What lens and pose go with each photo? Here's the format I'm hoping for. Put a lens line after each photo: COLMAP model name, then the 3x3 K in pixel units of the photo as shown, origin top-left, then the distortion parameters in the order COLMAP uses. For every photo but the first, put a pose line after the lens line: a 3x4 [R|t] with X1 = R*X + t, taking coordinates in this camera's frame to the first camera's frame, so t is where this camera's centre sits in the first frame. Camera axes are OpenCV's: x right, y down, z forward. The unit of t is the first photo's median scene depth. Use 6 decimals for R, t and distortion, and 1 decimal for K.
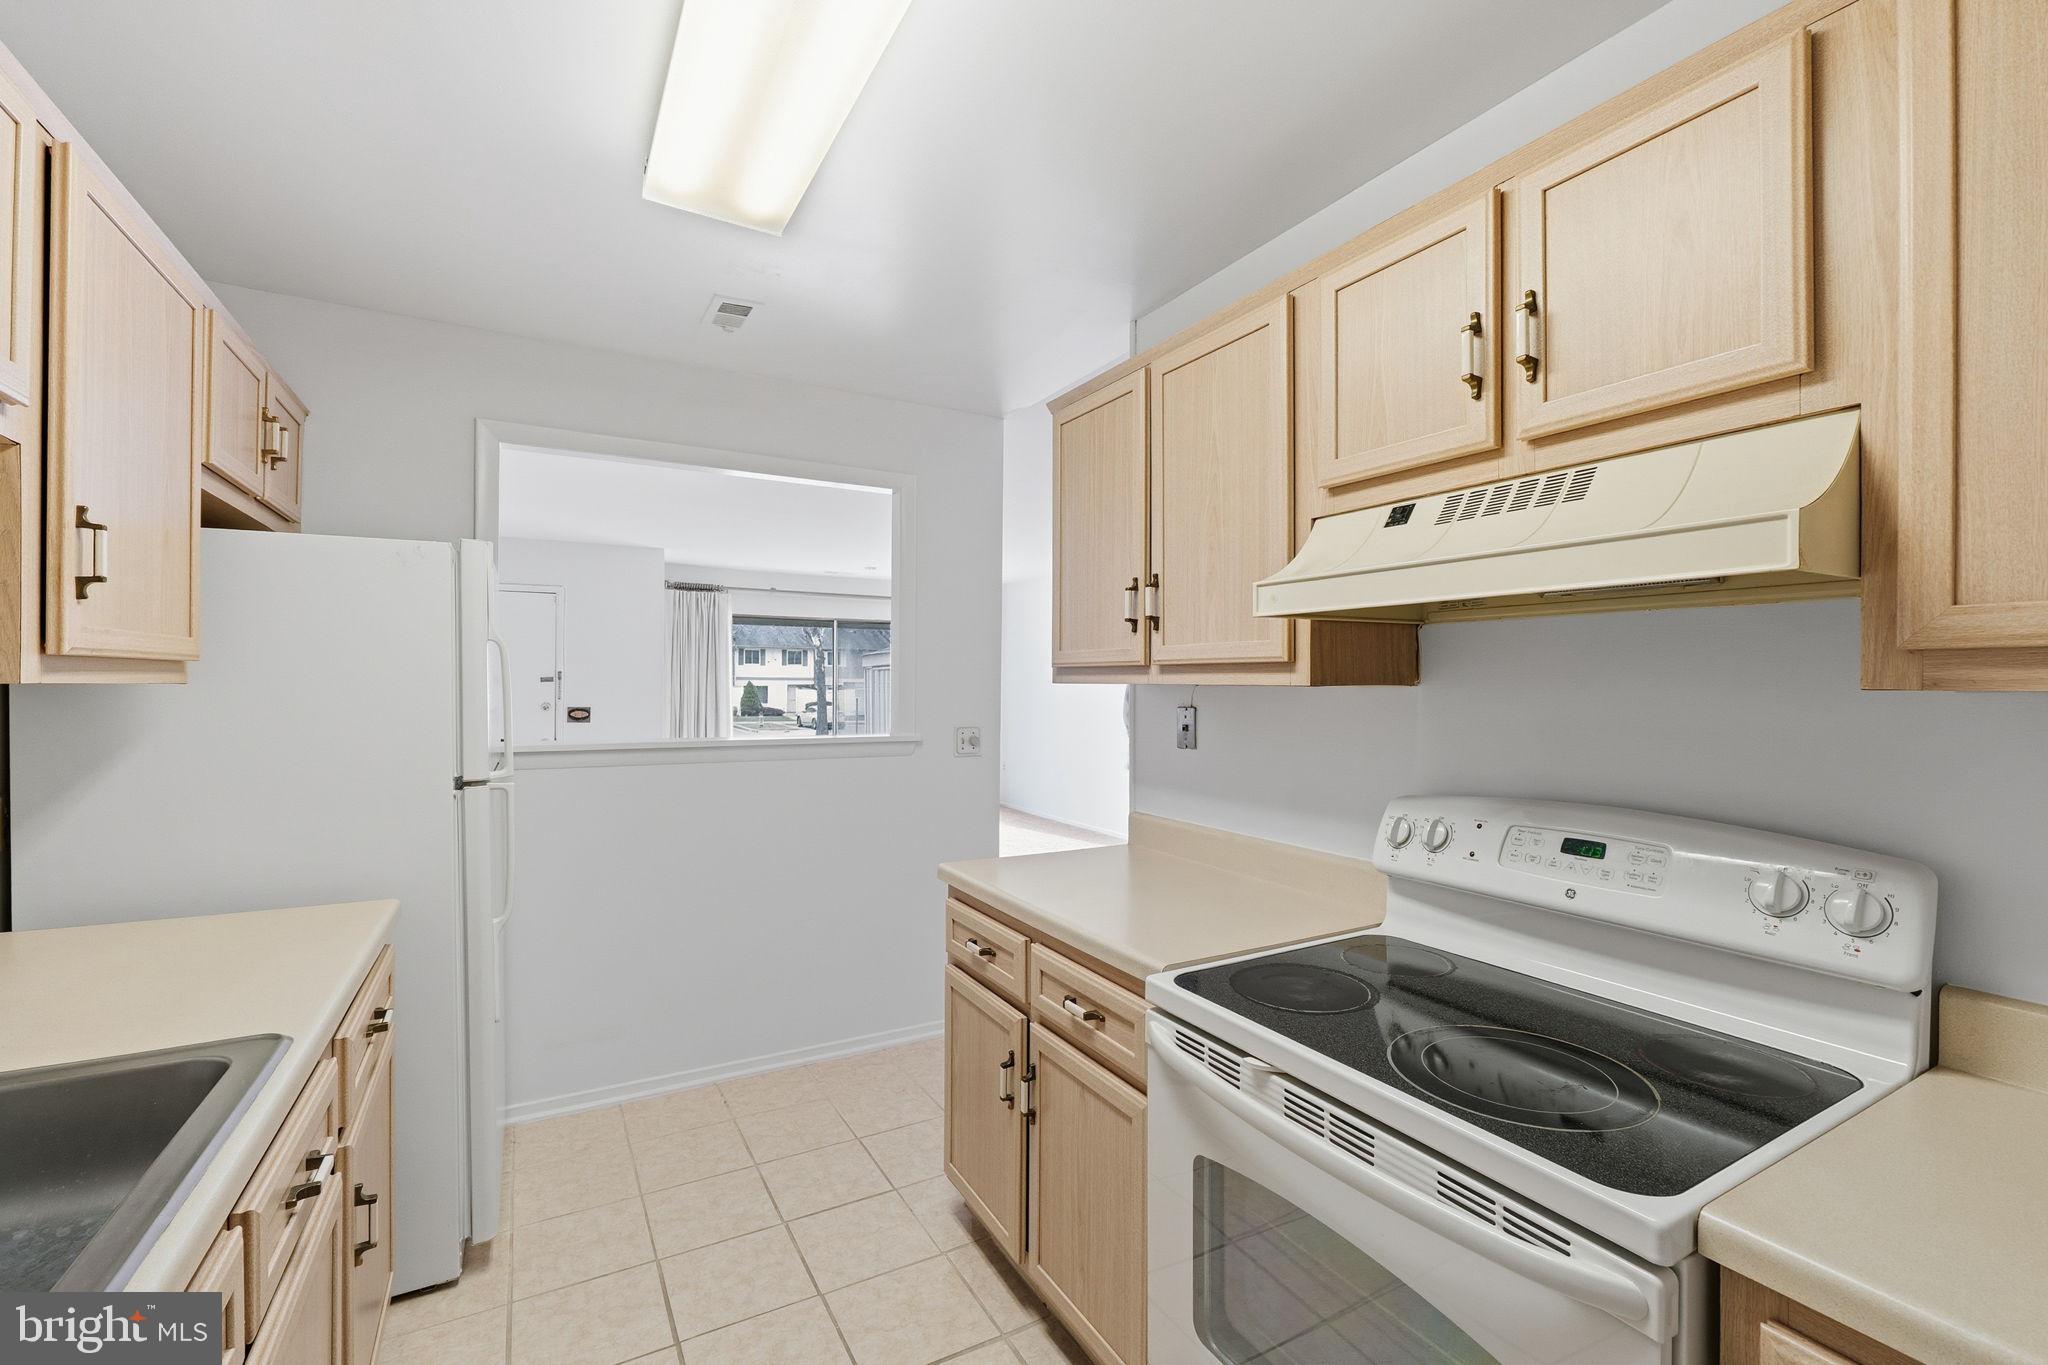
lens RADIAL K [[873.2, 0, 1031.5], [0, 873.2, 683.4], [0, 0, 1]] dist [-0.011867, 0.003122]
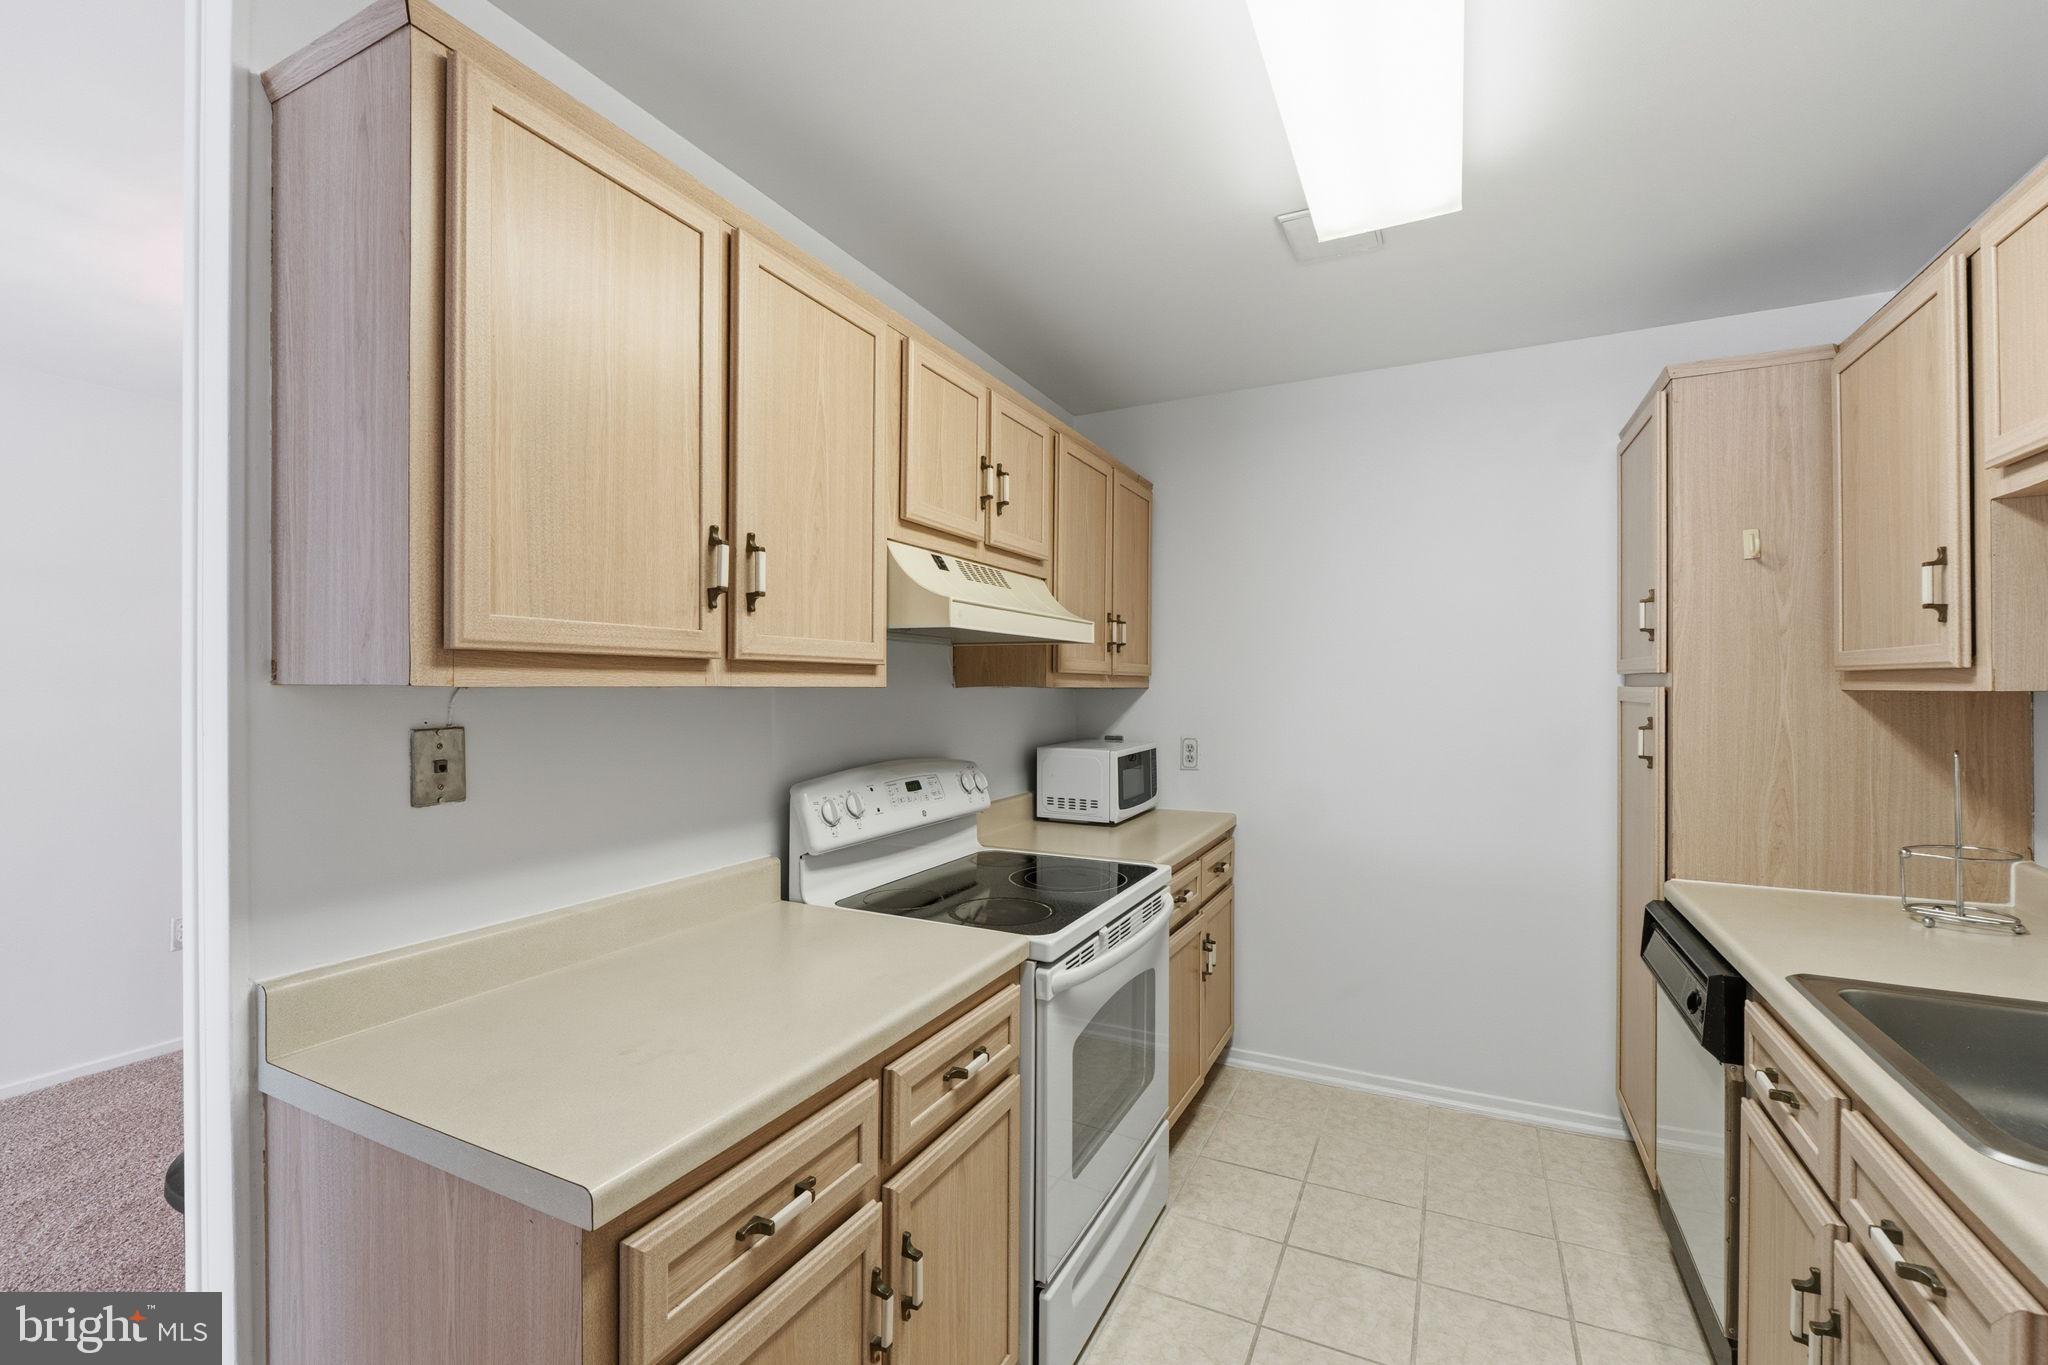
lens RADIAL K [[873.2, 0, 1021.4], [0, 873.2, 685.7], [0, 0, 1]] dist [-0.011867, 0.003122]
pose [[-0.563196, -0.006090, 0.826301, -0.476622], [-0.005741, 0.999978, 0.003457, -0.002927], [-0.826303, -0.002797, -0.563218, 1.009898]]
